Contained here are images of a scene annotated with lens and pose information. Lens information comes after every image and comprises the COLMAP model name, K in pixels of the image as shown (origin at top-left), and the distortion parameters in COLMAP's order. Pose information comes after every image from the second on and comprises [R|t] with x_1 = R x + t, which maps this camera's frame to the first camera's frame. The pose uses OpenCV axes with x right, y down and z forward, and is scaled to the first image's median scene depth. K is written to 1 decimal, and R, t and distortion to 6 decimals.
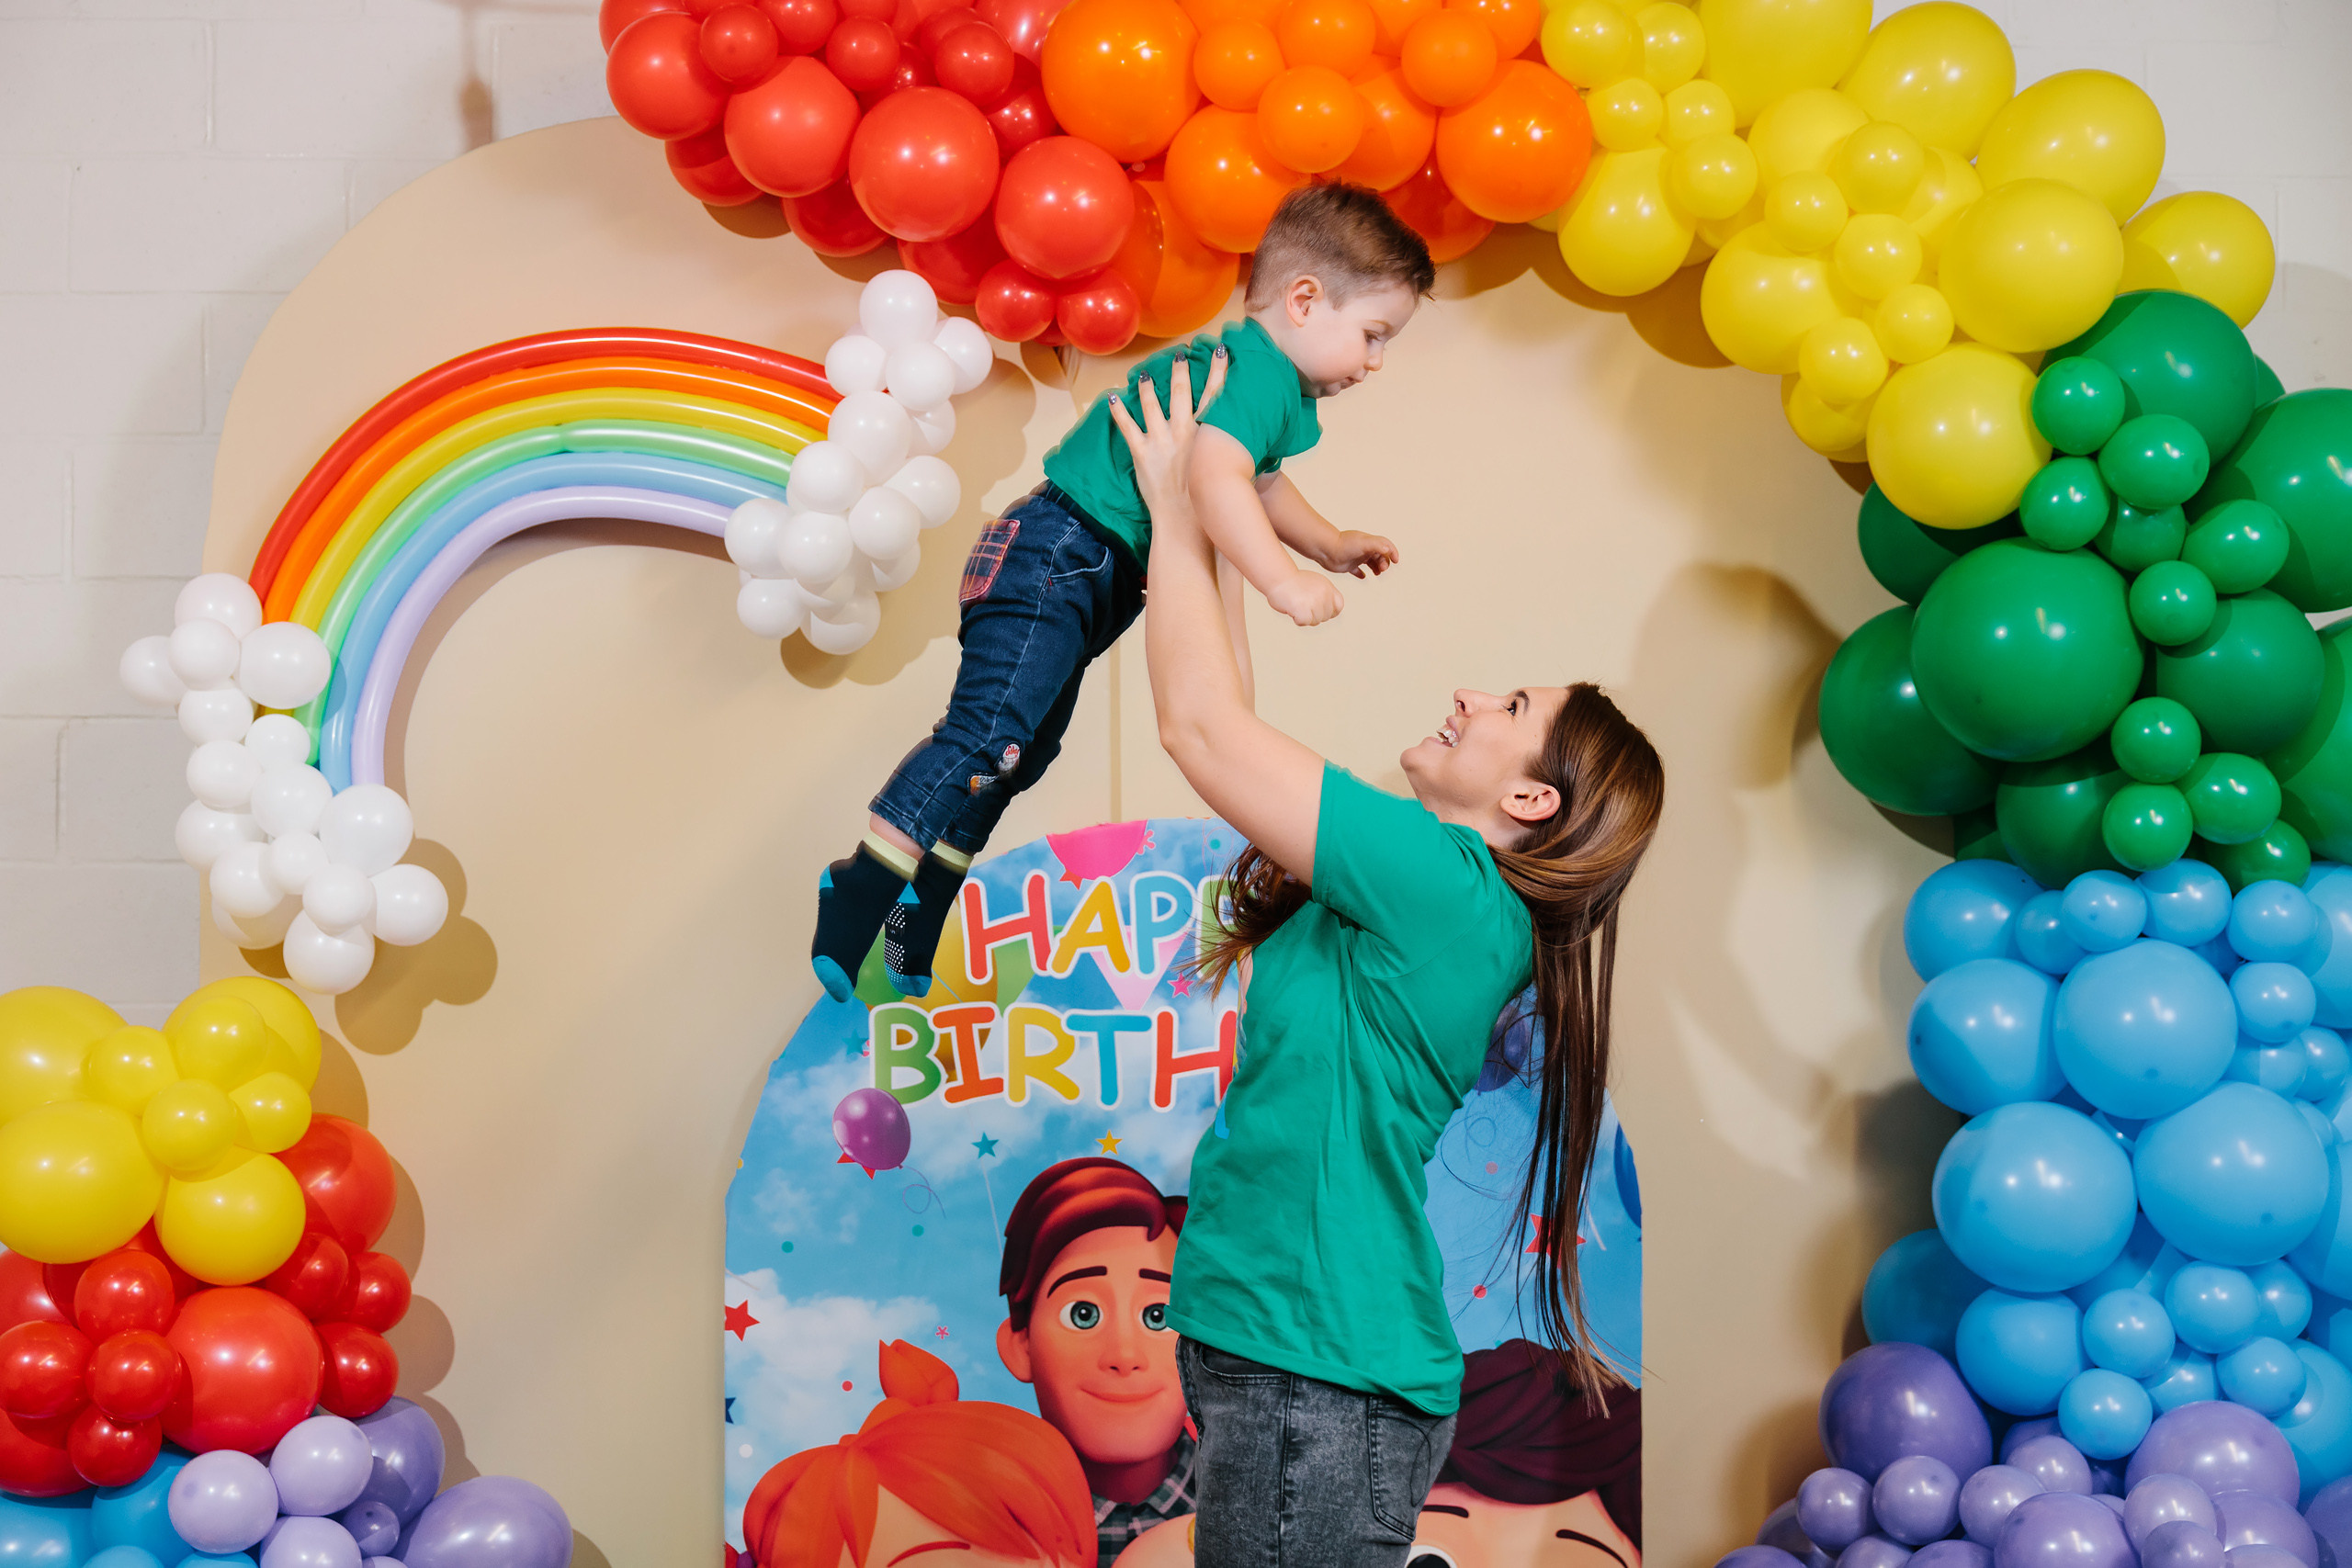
lens RADIAL K [[2975.8, 0, 1148.9], [0, 2975.8, 771.5], [0, 0, 1]] dist [0.000046, 0.000000]
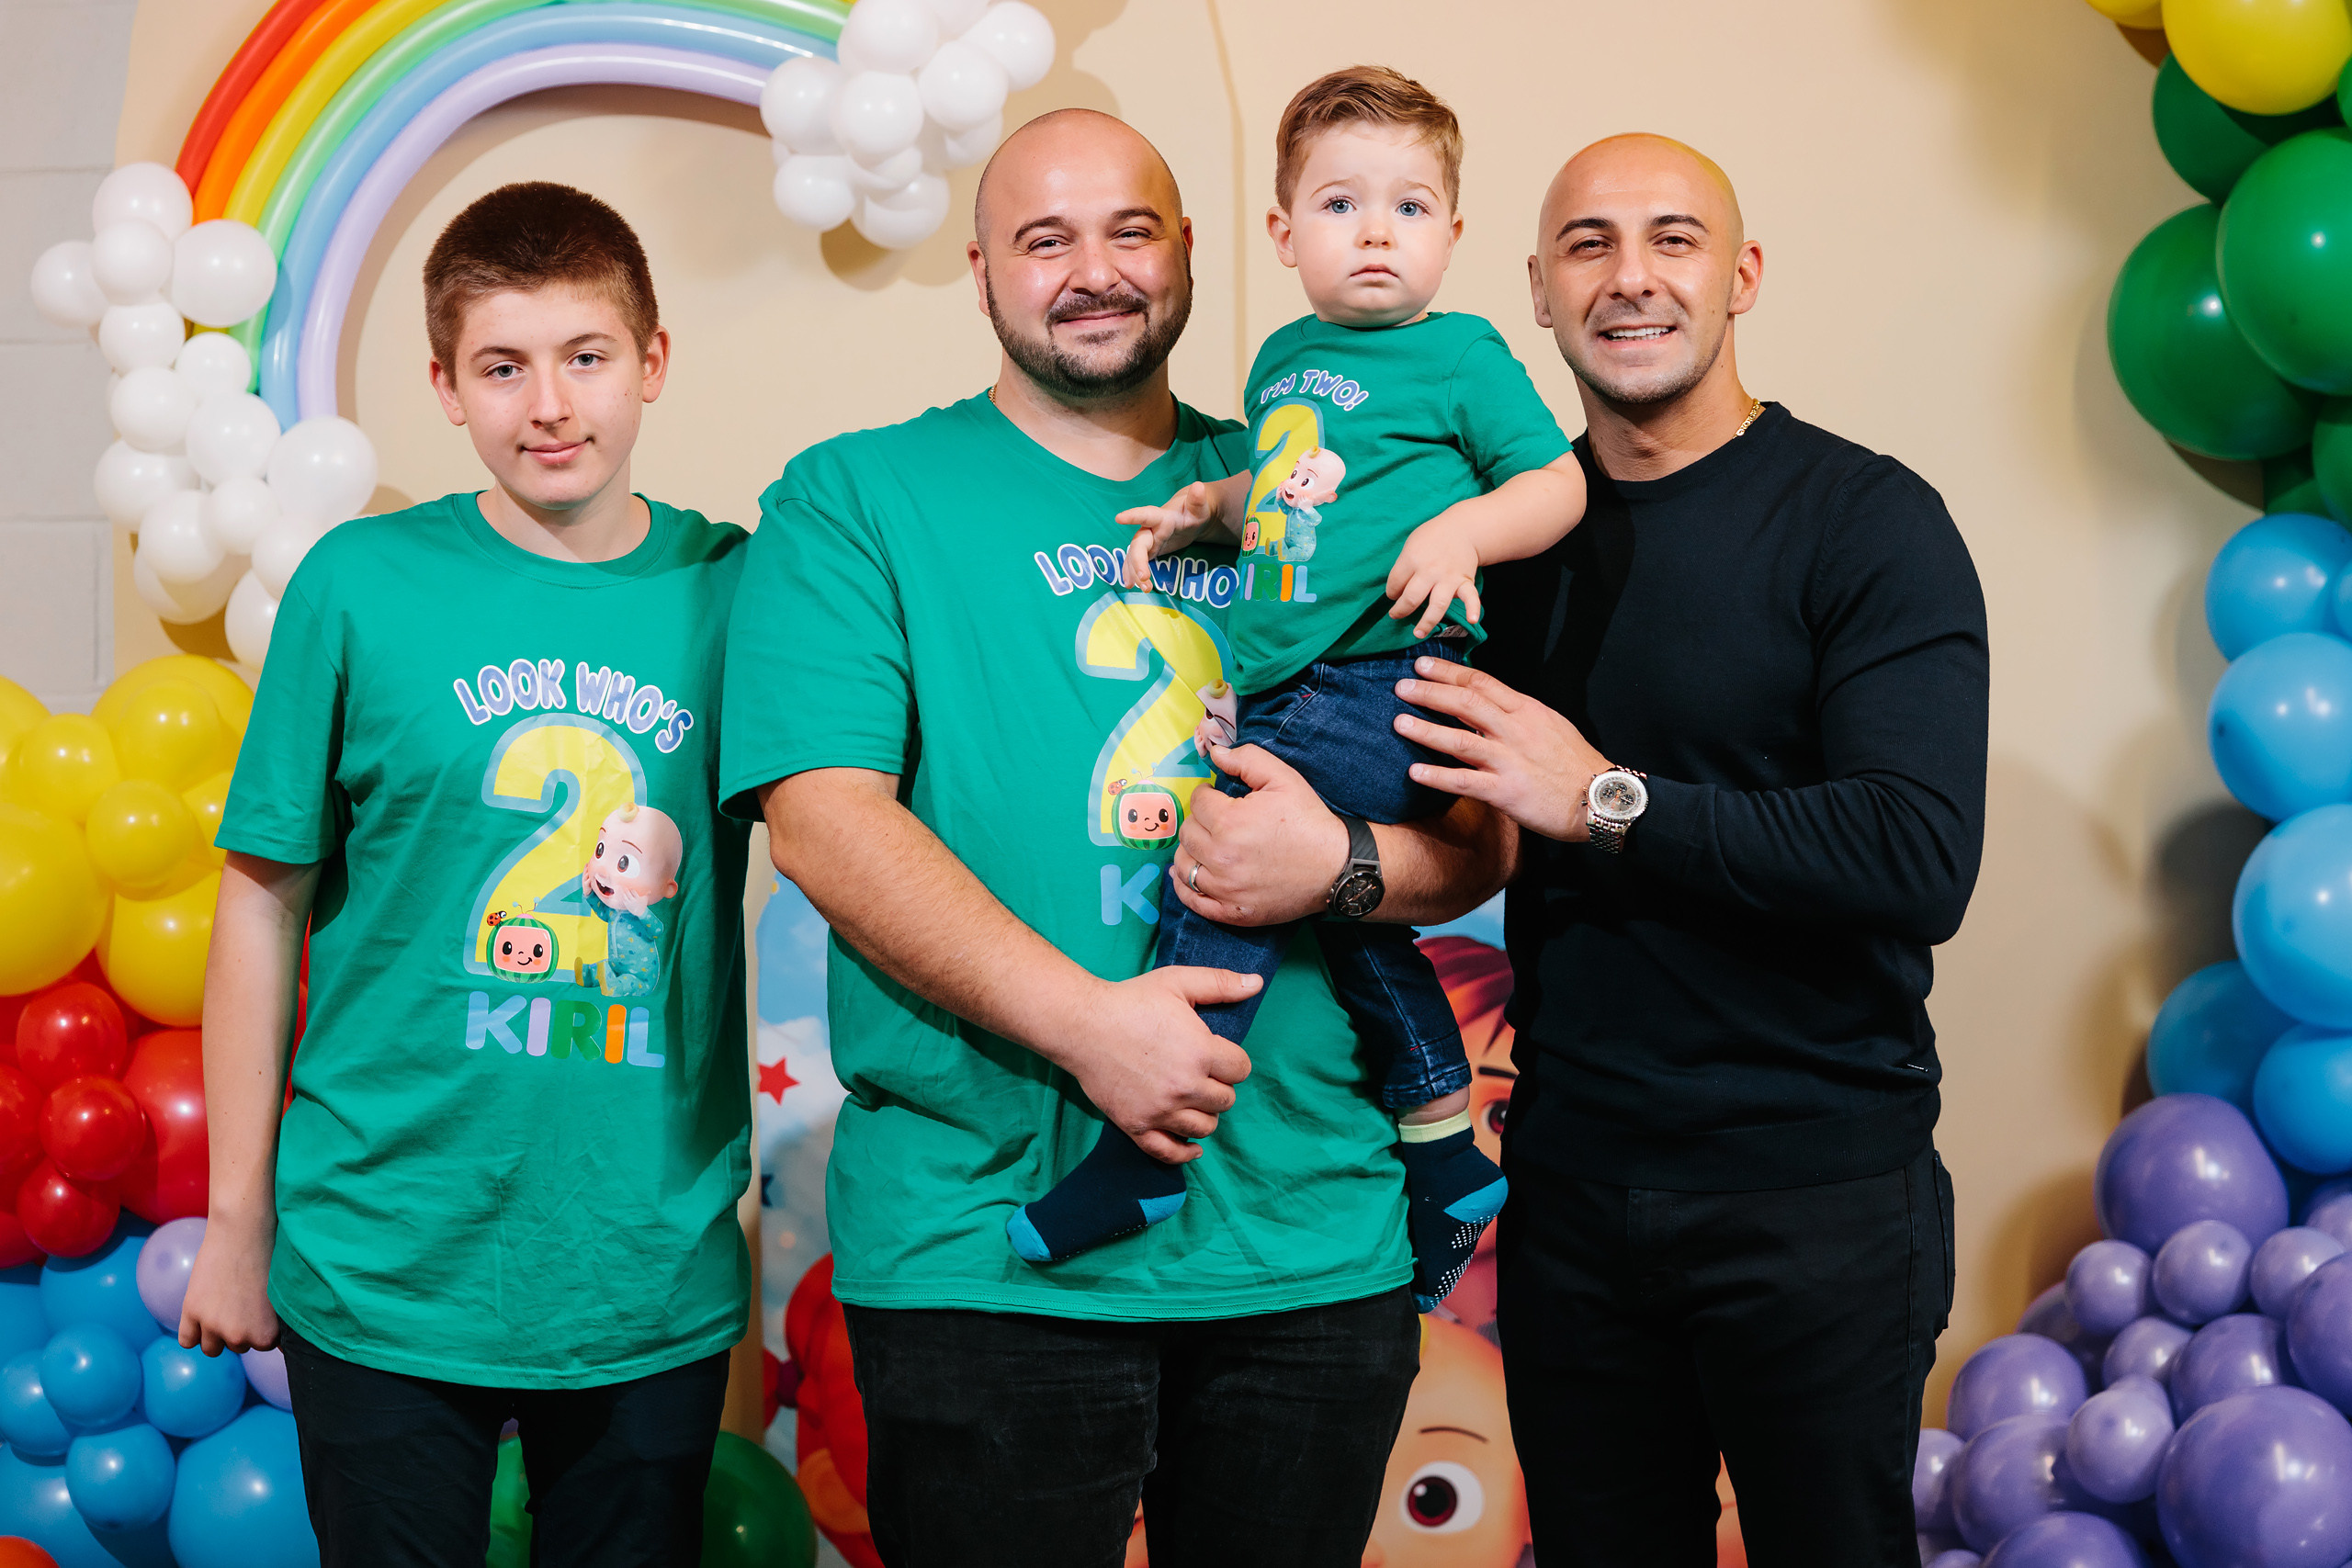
lens RADIAL K [[4266.7, 0, 1222.8], [0, 4266.7, 798.0], [0, 0, 1]] dist [-0.408956, 0.000000]
pose [[0.999485, -0.002167, 0.032032, -0.055290], [-0.000655, 0.996136, 0.087818, 0.007786], [-0.032098, -0.087794, 0.995621, -0.143525]]
